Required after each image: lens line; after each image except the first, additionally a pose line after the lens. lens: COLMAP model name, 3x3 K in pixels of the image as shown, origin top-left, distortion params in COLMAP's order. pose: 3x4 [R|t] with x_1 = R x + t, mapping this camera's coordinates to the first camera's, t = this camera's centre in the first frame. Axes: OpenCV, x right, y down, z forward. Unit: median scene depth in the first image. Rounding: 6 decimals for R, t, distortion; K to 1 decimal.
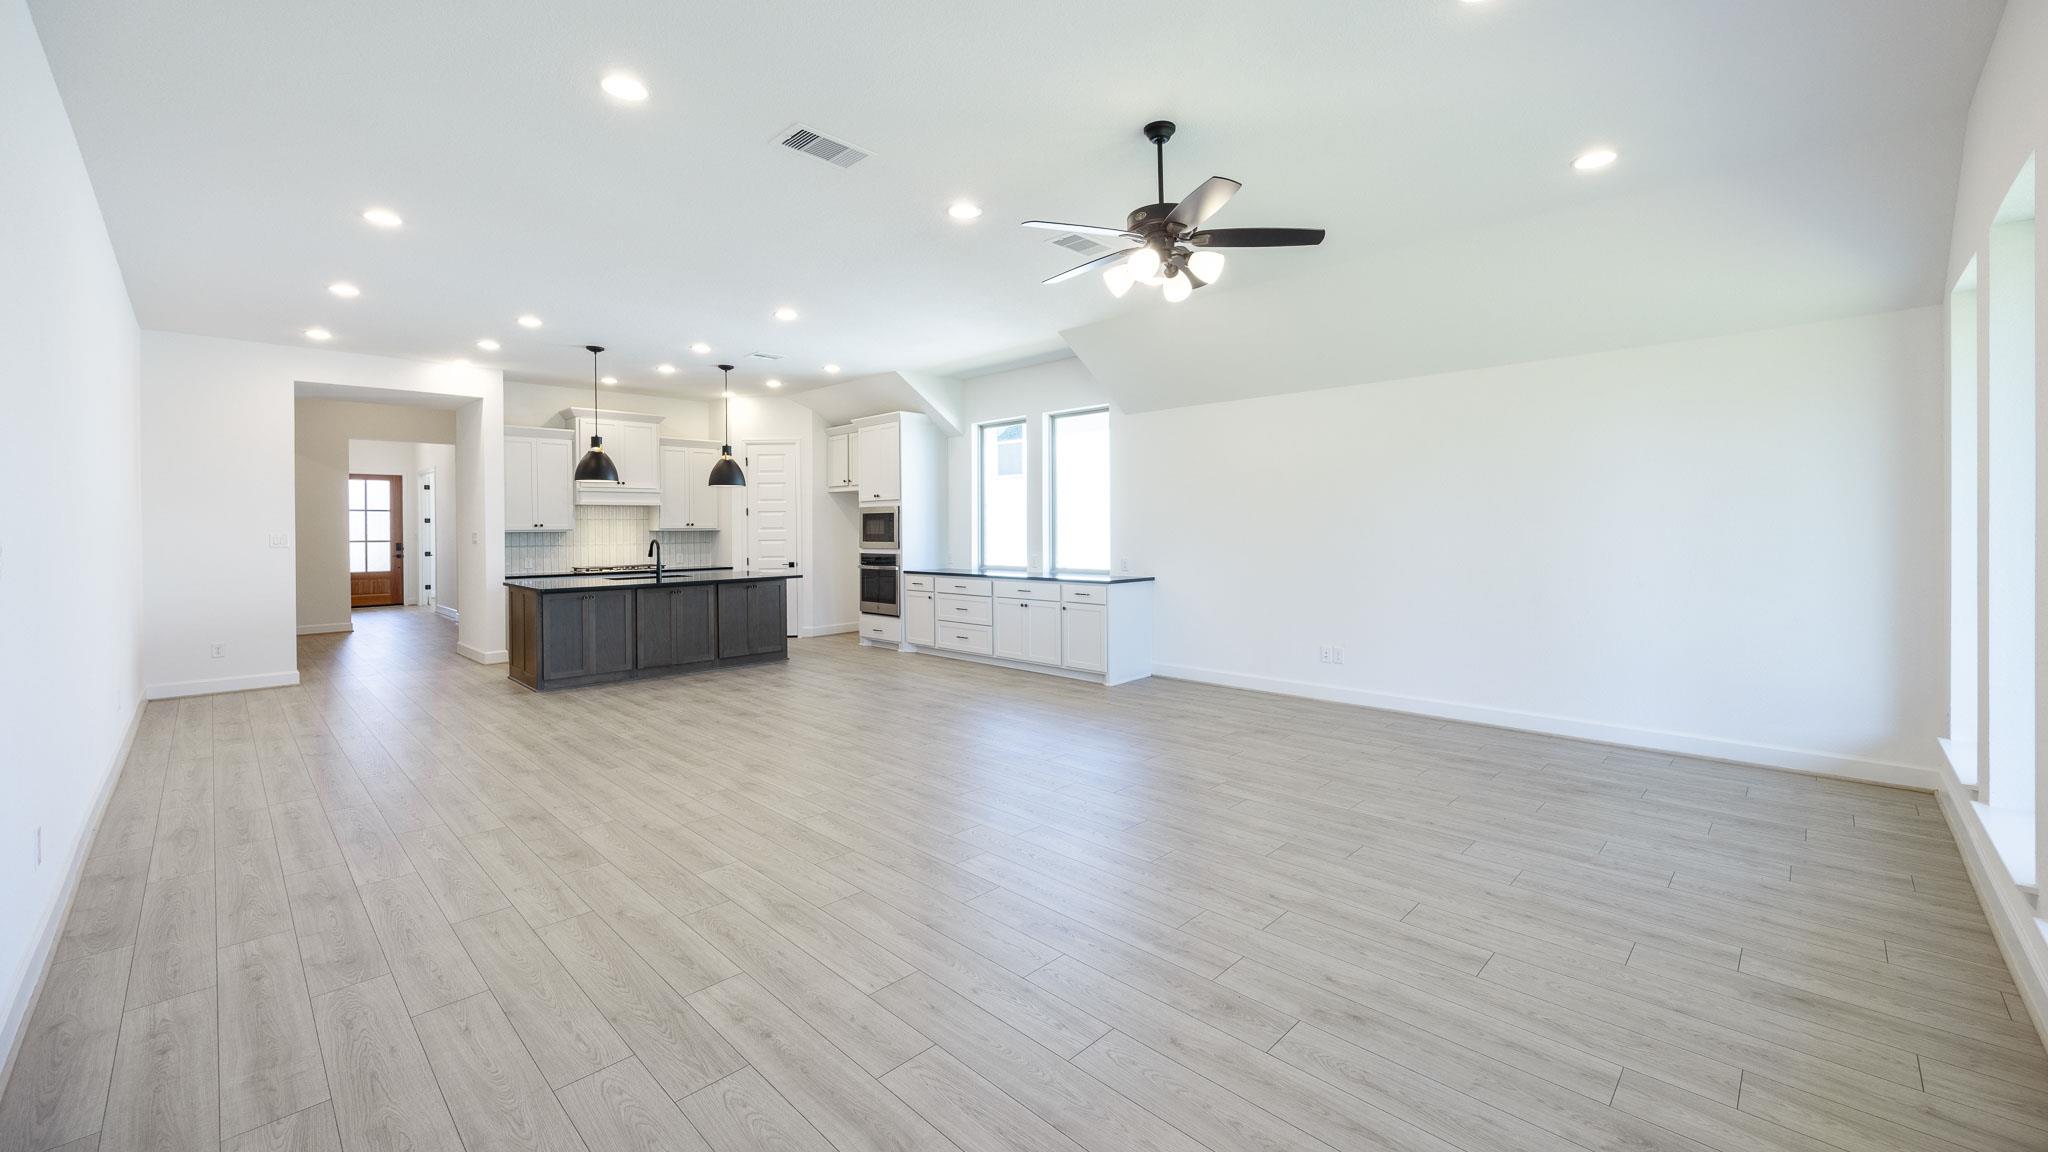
lens RADIAL K [[798.3, 0, 1012.2], [0, 798.3, 532.5], [0, 0, 1]] dist [0.000387, 0.000010]
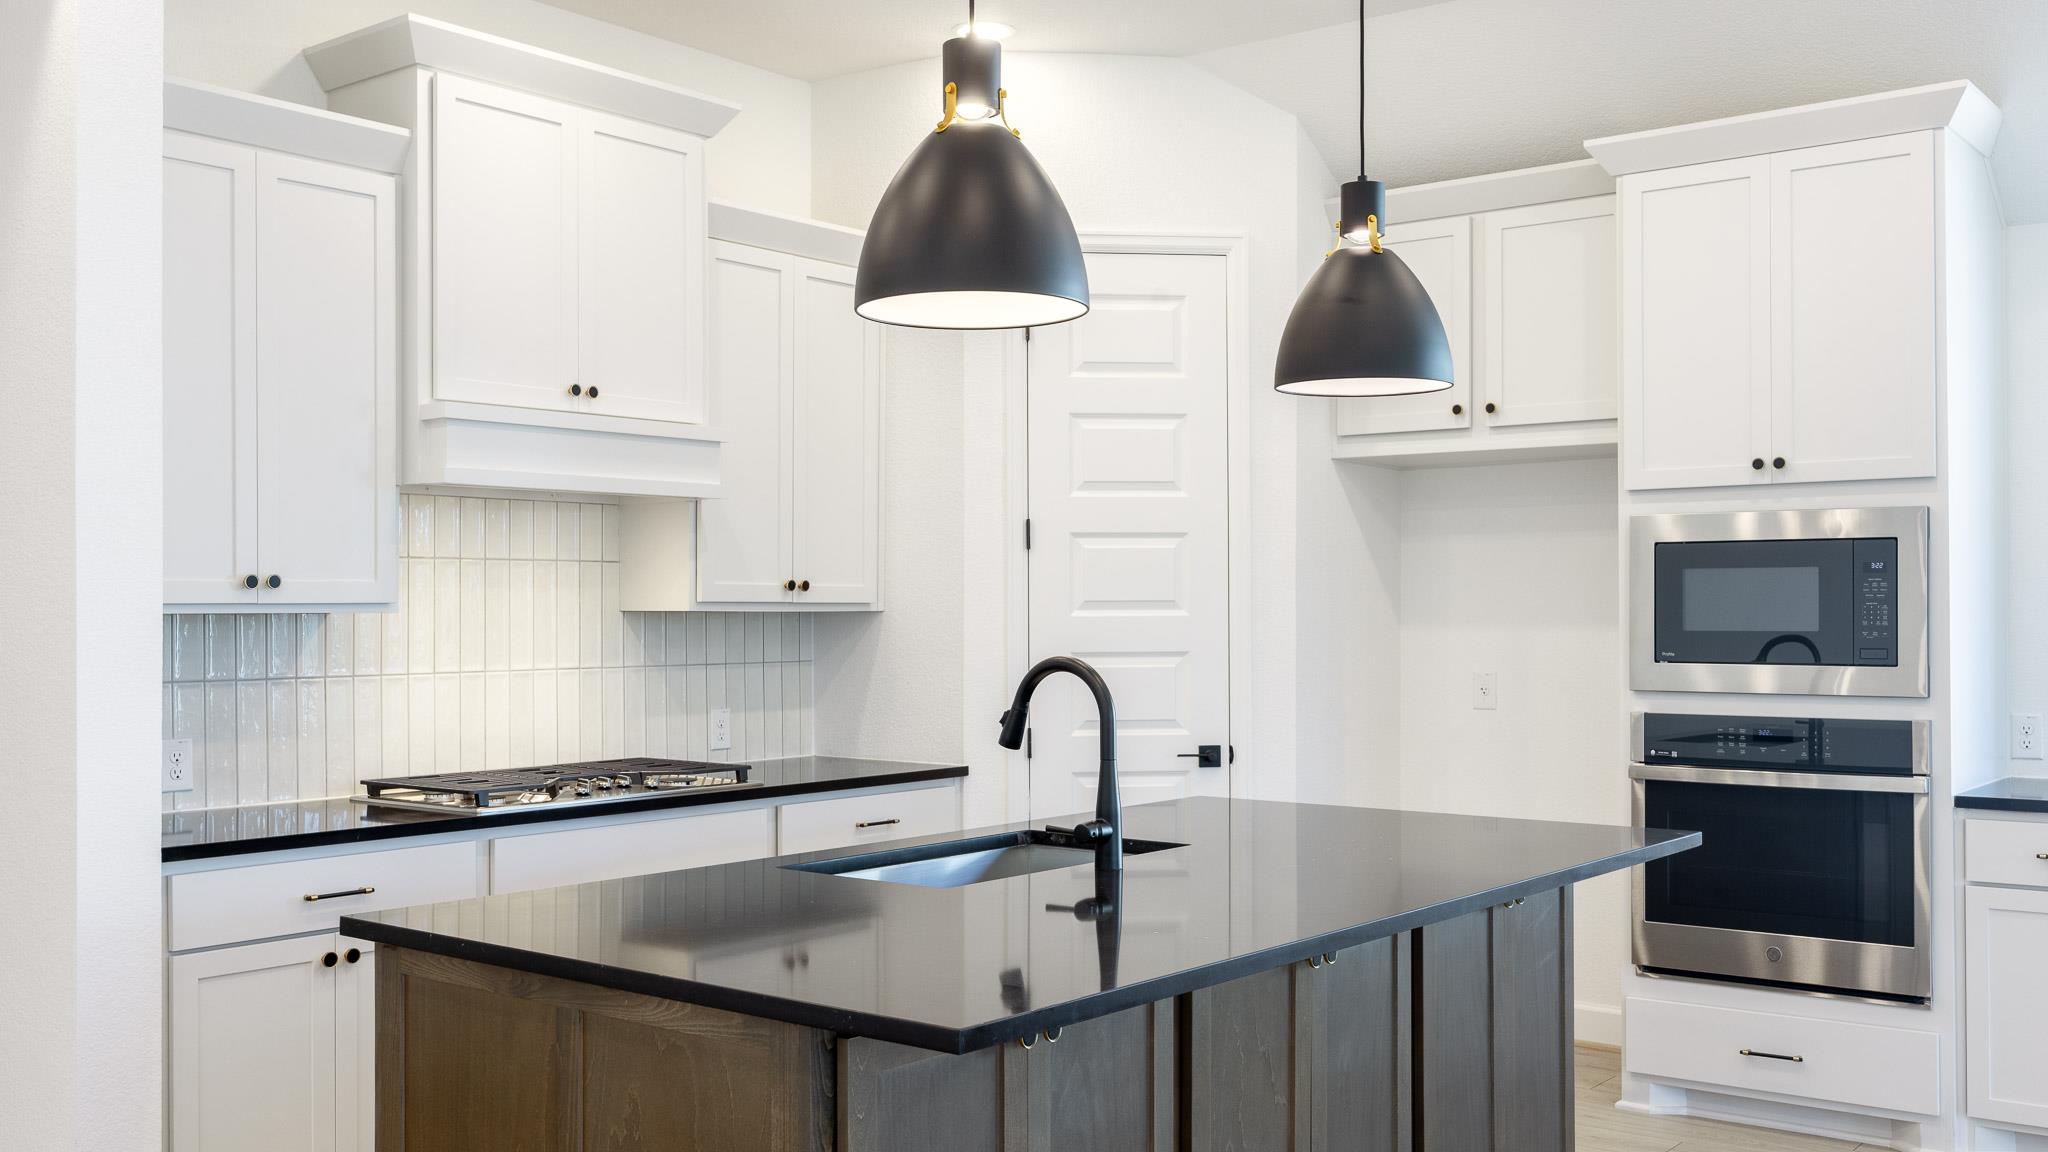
lens RADIAL K [[1928.8, 0, 1024.4], [0, 1928.8, 579.7], [0, 0, 1]] dist [-0.015358, 0.000000]
pose [[0.993343, 0.008697, 0.114869, -0.433548], [-0.005840, 0.999666, -0.025182, 0.002440], [-0.115049, 0.024343, 0.993061, 0.468474]]
